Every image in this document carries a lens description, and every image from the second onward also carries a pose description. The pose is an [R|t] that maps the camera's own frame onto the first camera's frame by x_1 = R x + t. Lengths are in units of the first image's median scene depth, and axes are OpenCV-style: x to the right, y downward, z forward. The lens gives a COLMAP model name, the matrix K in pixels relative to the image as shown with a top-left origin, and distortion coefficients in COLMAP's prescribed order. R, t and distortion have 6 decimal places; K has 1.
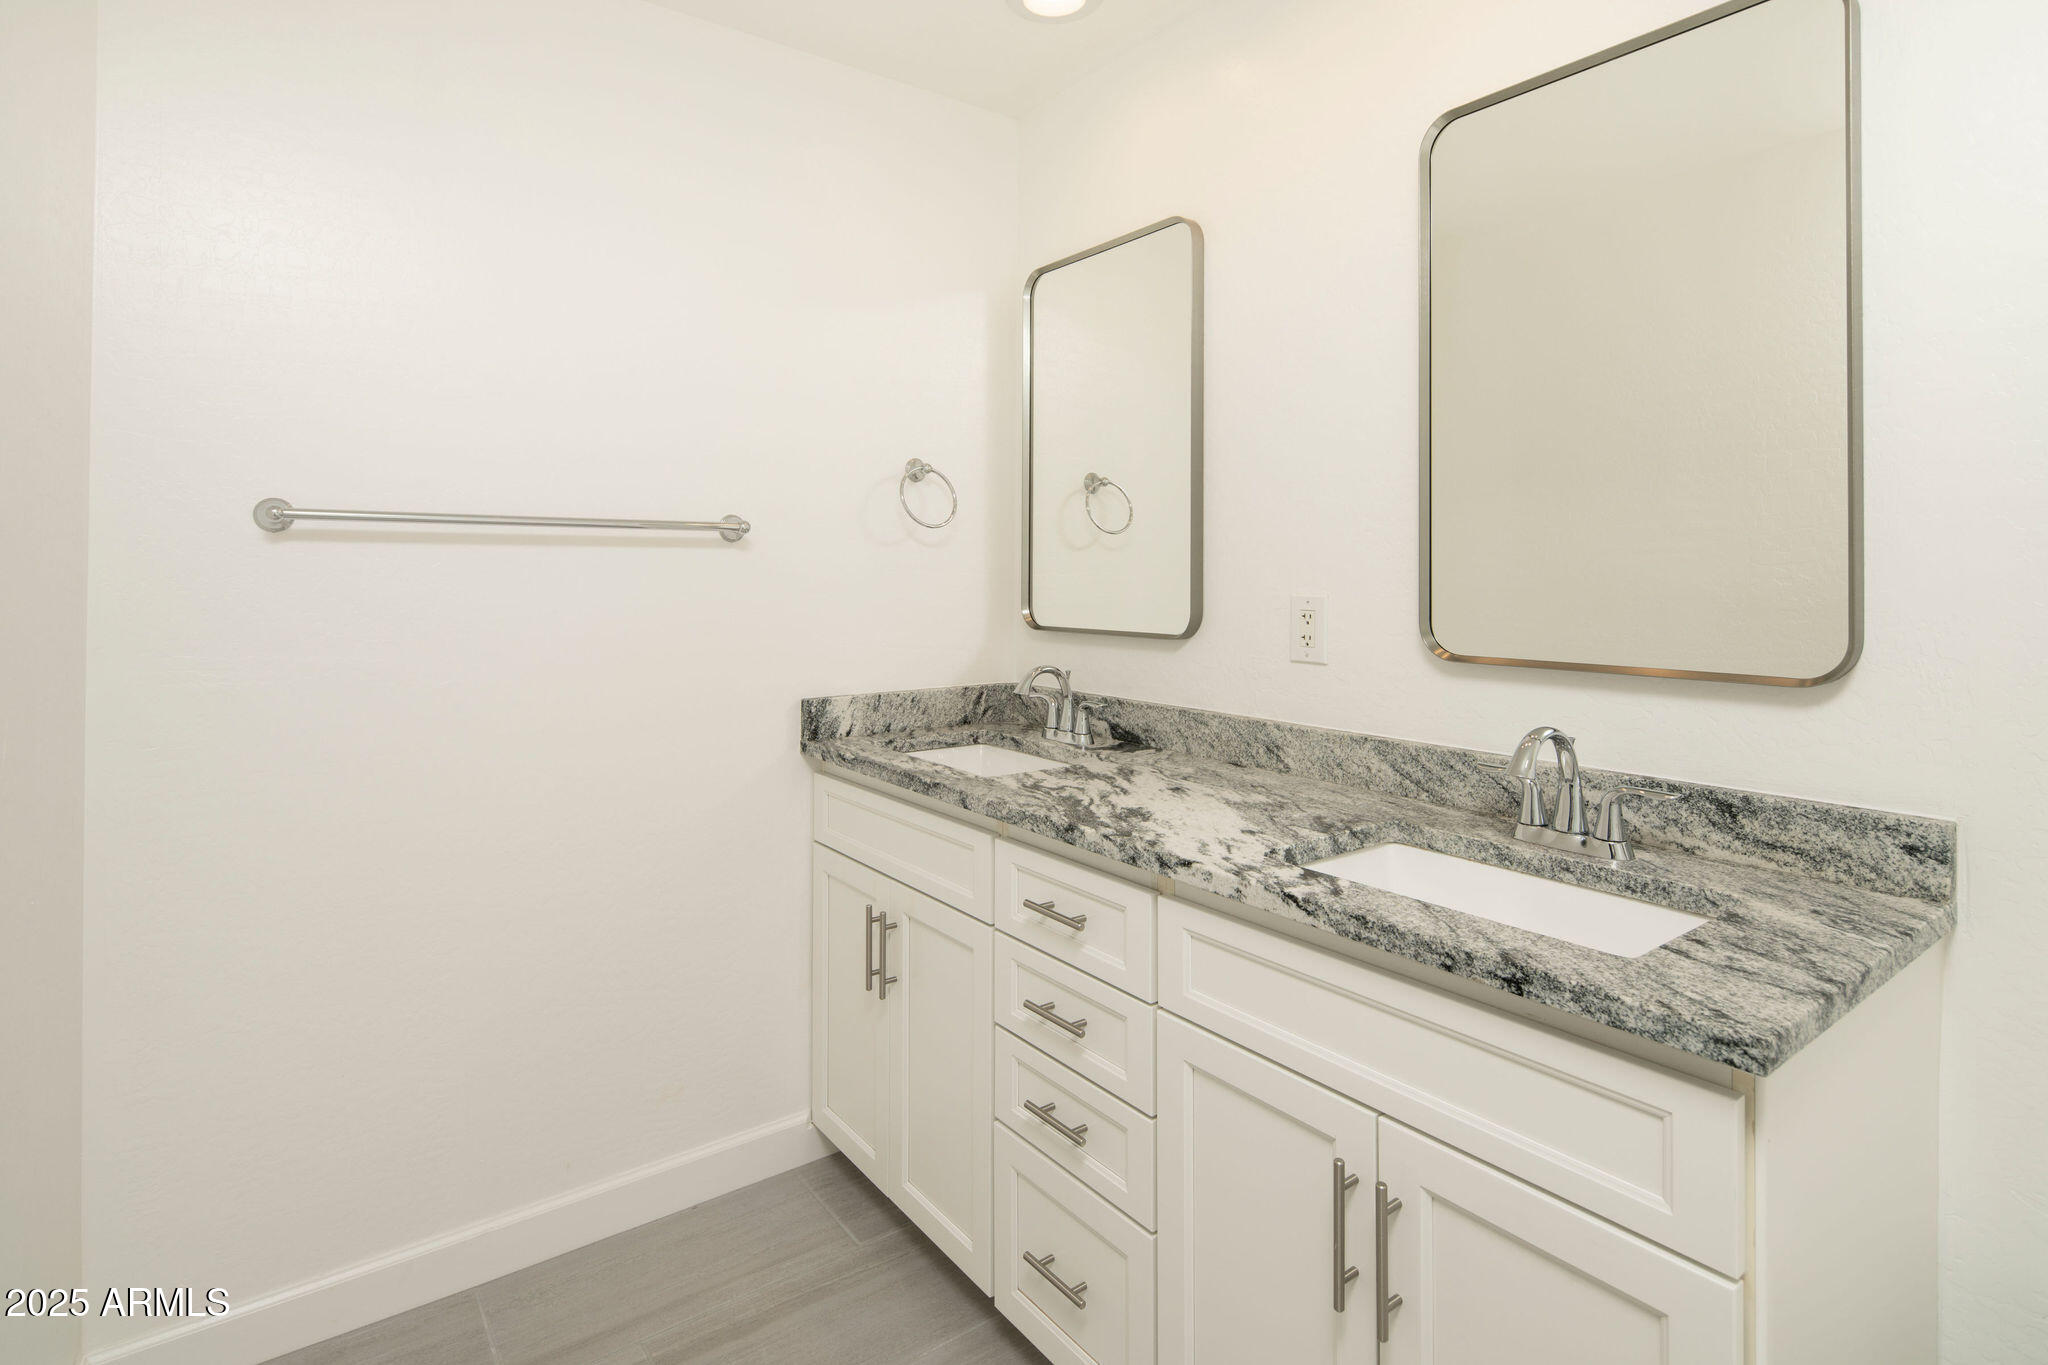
lens RADIAL K [[1027.1, 0, 1027.9], [0, 1027.1, 567.7], [0, 0, 1]] dist [0.000331, -0.000650]
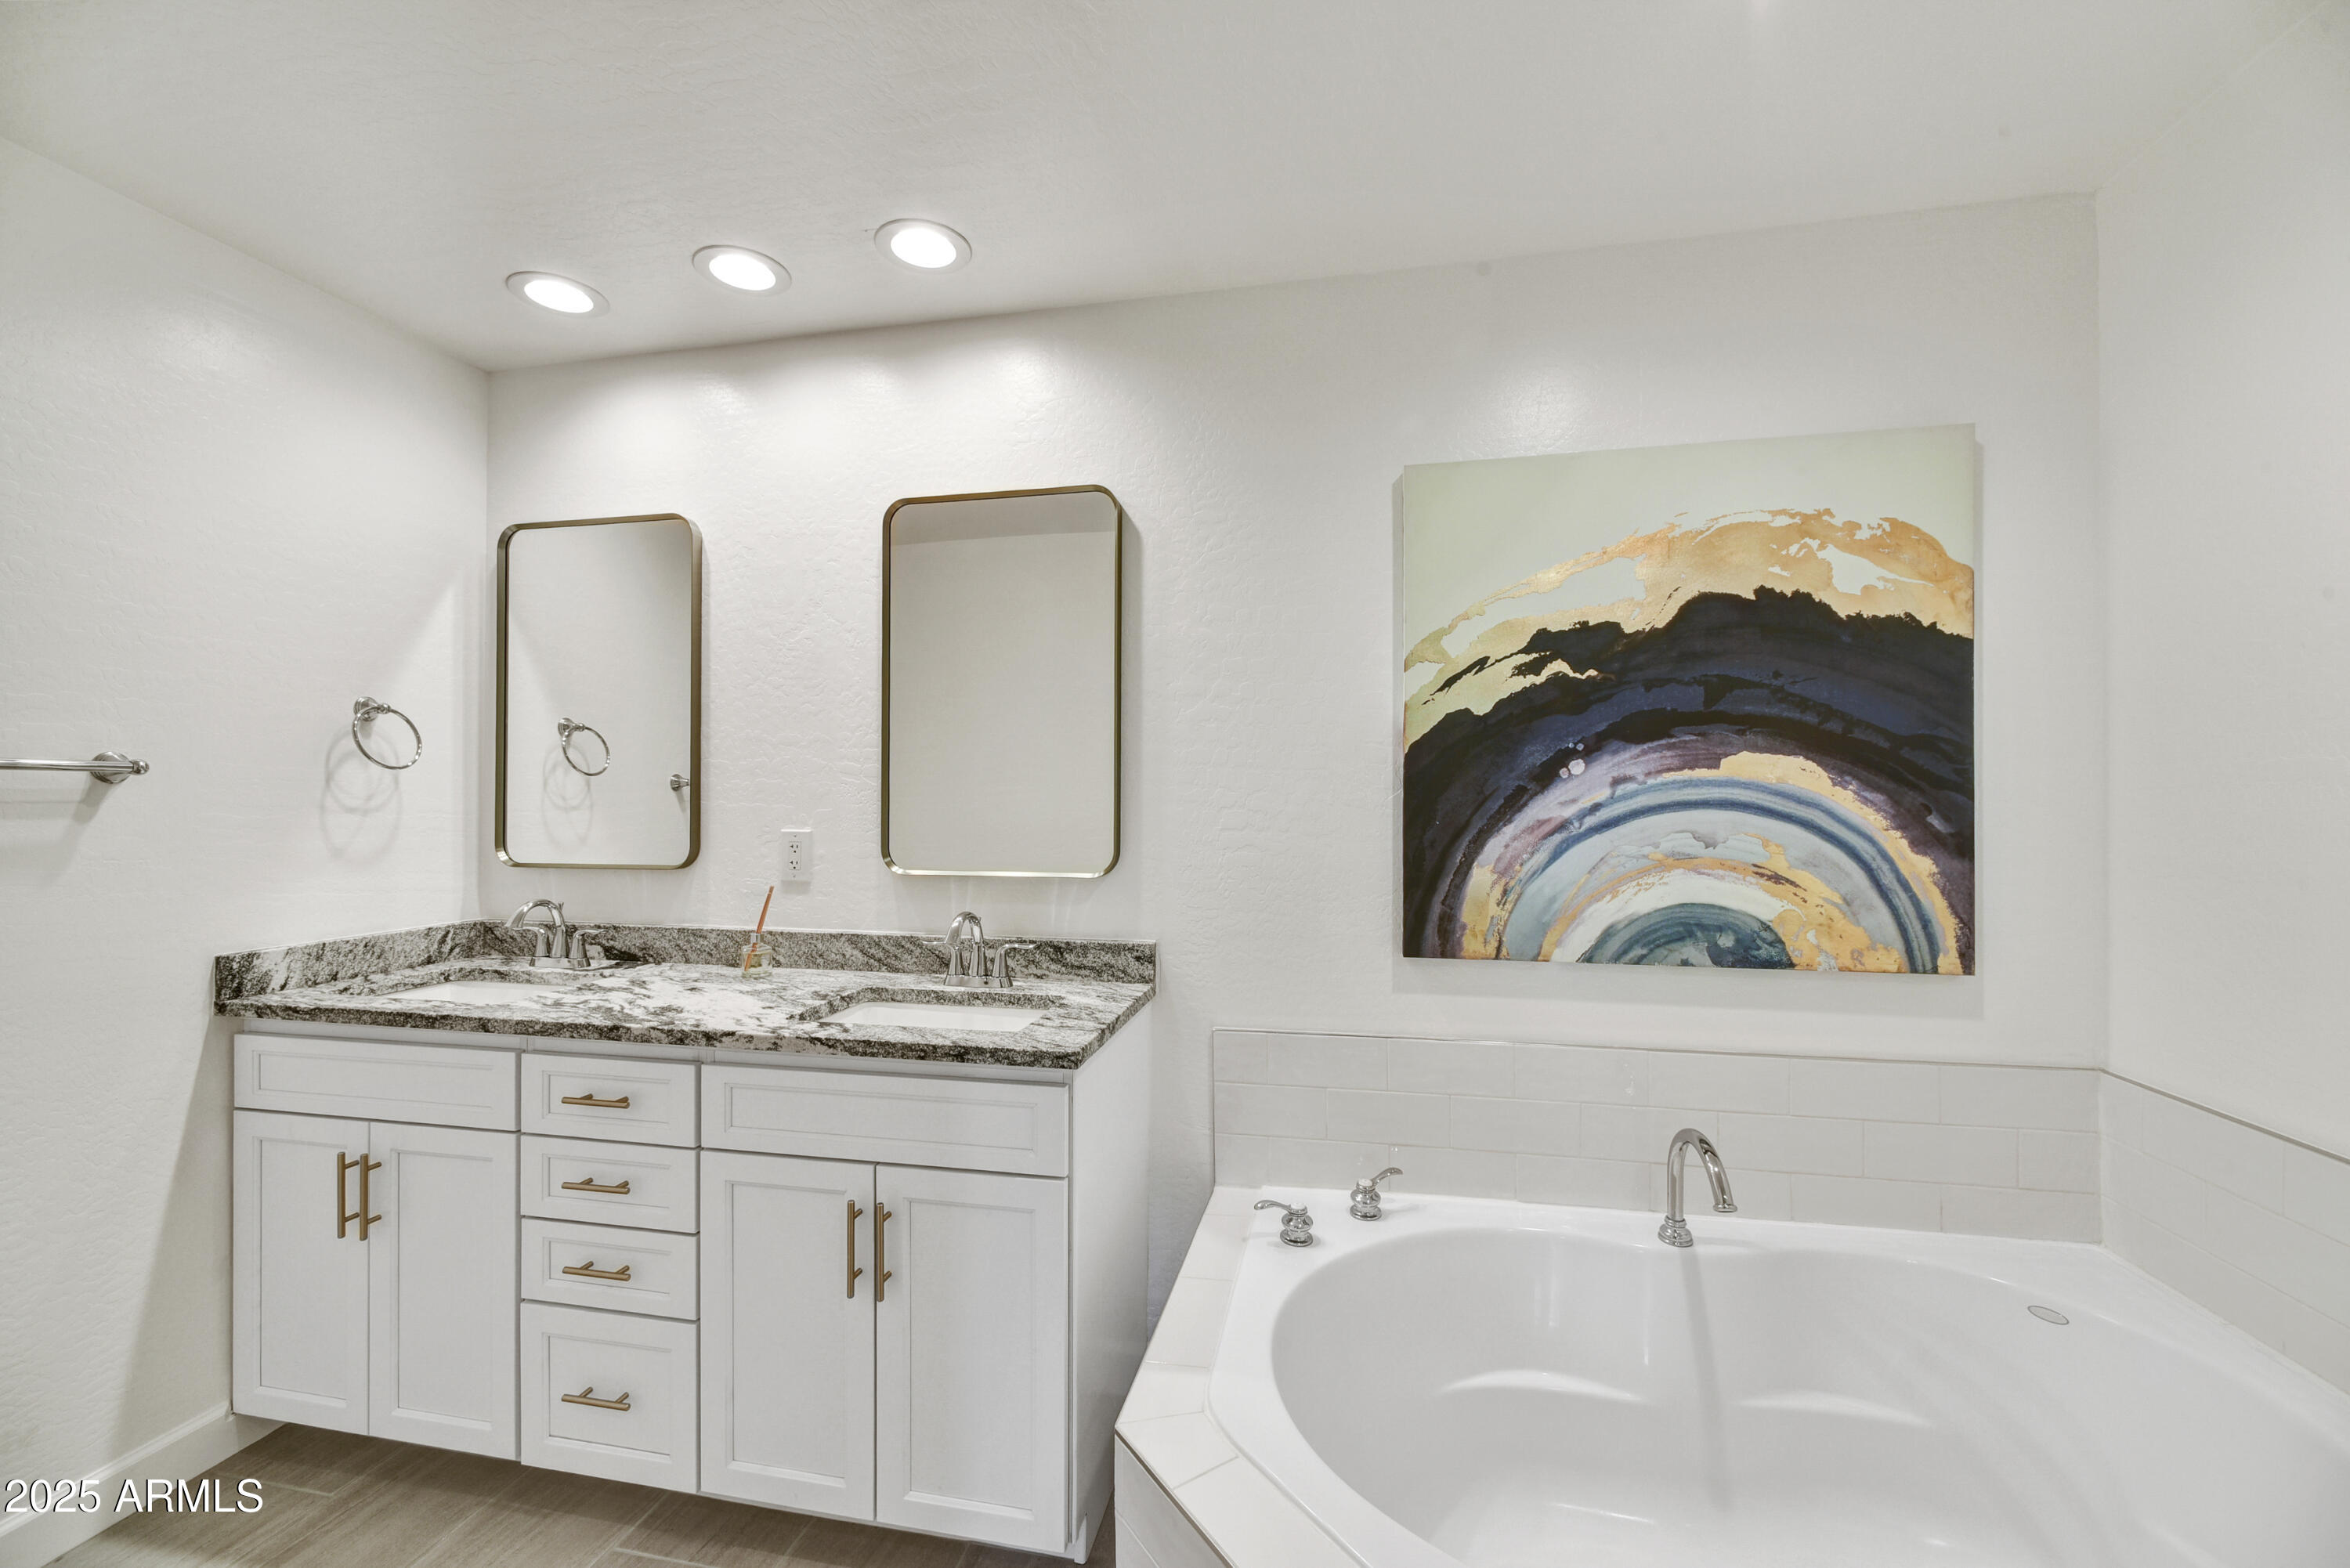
lens RADIAL K [[940.9, 0, 1172.4], [0, 940.9, 791.3], [0, 0, 1]] dist [-0.000720, -0.000142]
pose [[0.748054, 0.003488, 0.663628, -0.187721], [-0.002679, 0.999994, -0.002236, -0.025704], [-0.663632, -0.000105, 0.748059, -0.257197]]
